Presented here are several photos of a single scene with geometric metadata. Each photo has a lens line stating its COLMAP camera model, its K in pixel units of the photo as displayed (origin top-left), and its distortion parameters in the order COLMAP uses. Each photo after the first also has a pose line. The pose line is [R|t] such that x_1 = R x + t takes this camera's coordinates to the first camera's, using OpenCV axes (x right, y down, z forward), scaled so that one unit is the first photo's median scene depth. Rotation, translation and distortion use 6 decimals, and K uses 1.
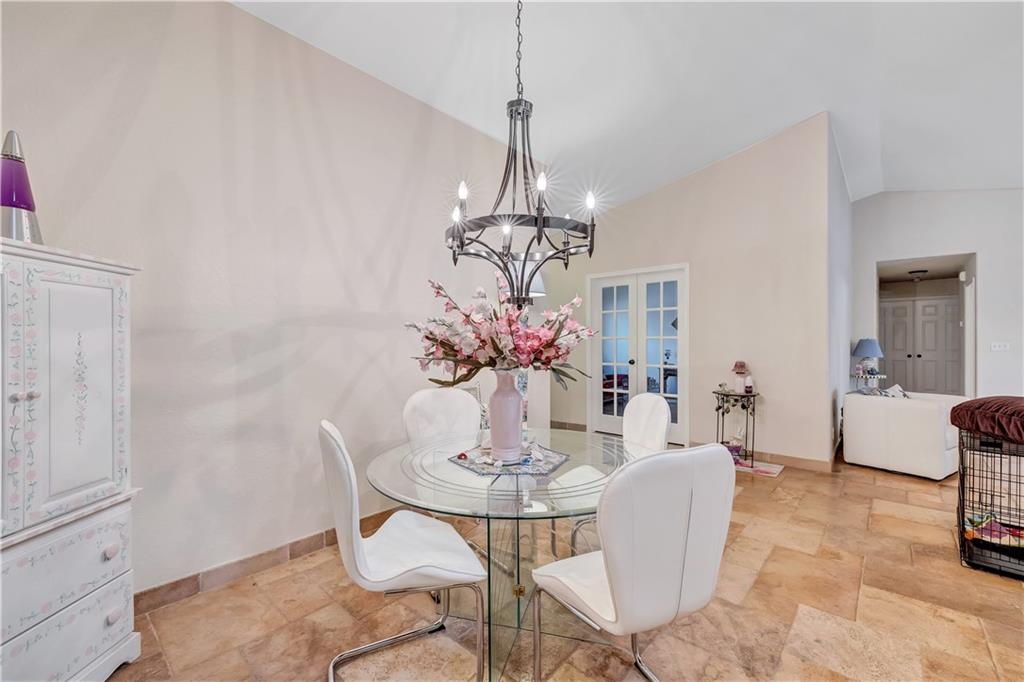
lens RADIAL K [[428.9, 0, 510.6], [0, 428.9, 343.3], [0, 0, 1]] dist [-0.002272, 0.000307]
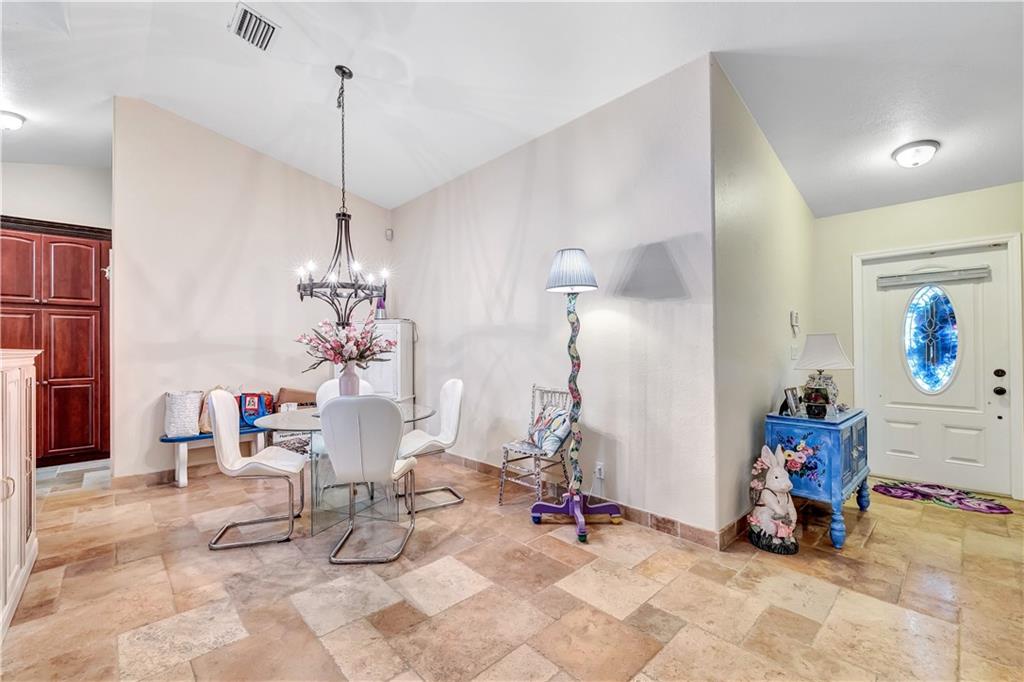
lens RADIAL K [[428.9, 0, 510.6], [0, 428.9, 343.3], [0, 0, 1]] dist [-0.002272, 0.000307]
pose [[-0.090398, -0.006999, -0.995881, 1.652228], [0.005238, 0.999958, -0.007503, -0.001352], [0.995892, -0.005895, -0.090358, 1.765168]]
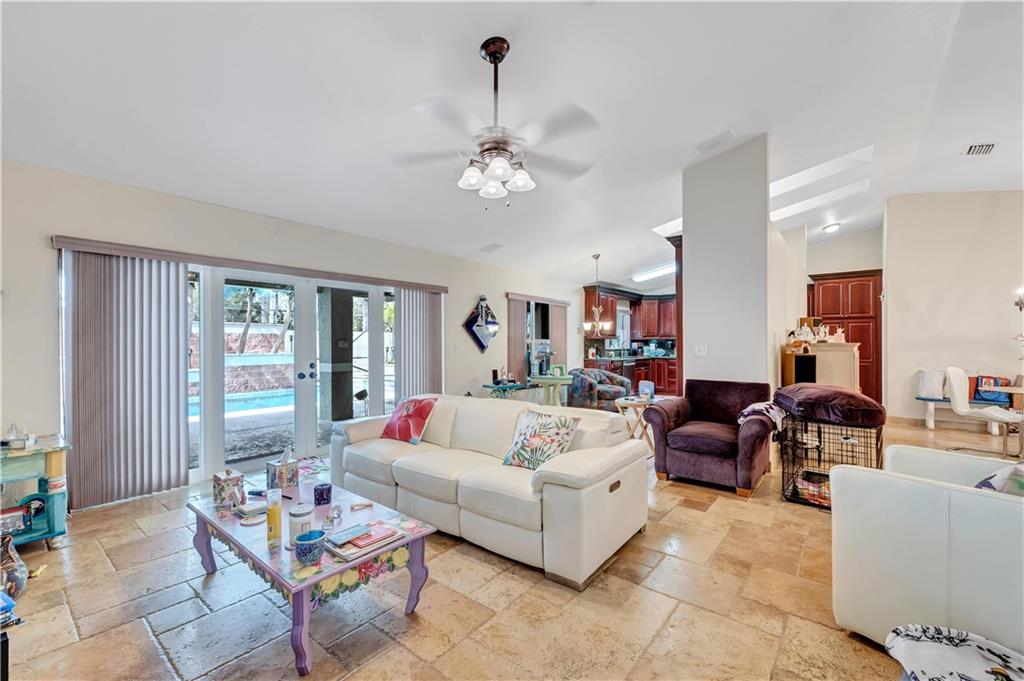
lens RADIAL K [[428.9, 0, 510.6], [0, 428.9, 342.8], [0, 0, 1]] dist [-0.002272, 0.000307]
pose [[-0.998724, 0.002711, -0.050424, 3.151681], [0.002661, 0.999996, 0.001048, -0.012161], [0.050426, 0.000913, -0.998727, 3.147024]]
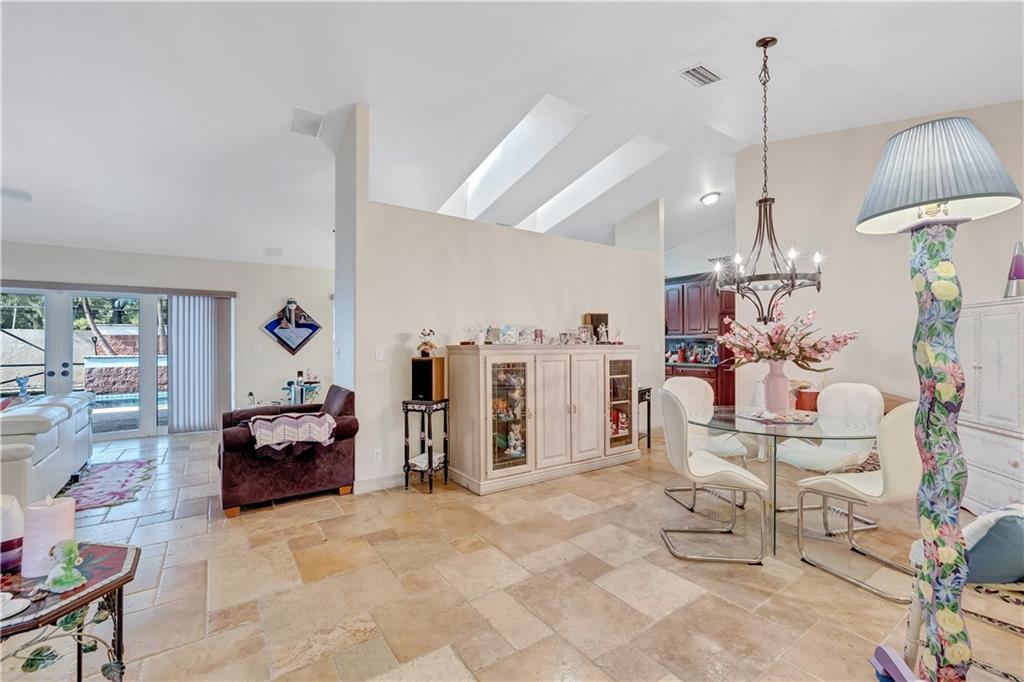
lens RADIAL K [[428.9, 0, 510.6], [0, 428.9, 343.3], [0, 0, 1]] dist [-0.002272, 0.000307]
pose [[-0.971747, 0.004026, 0.235989, 0.558267], [0.003575, 0.999991, -0.002338, -0.005732], [-0.235996, -0.001428, -0.971753, 2.690591]]
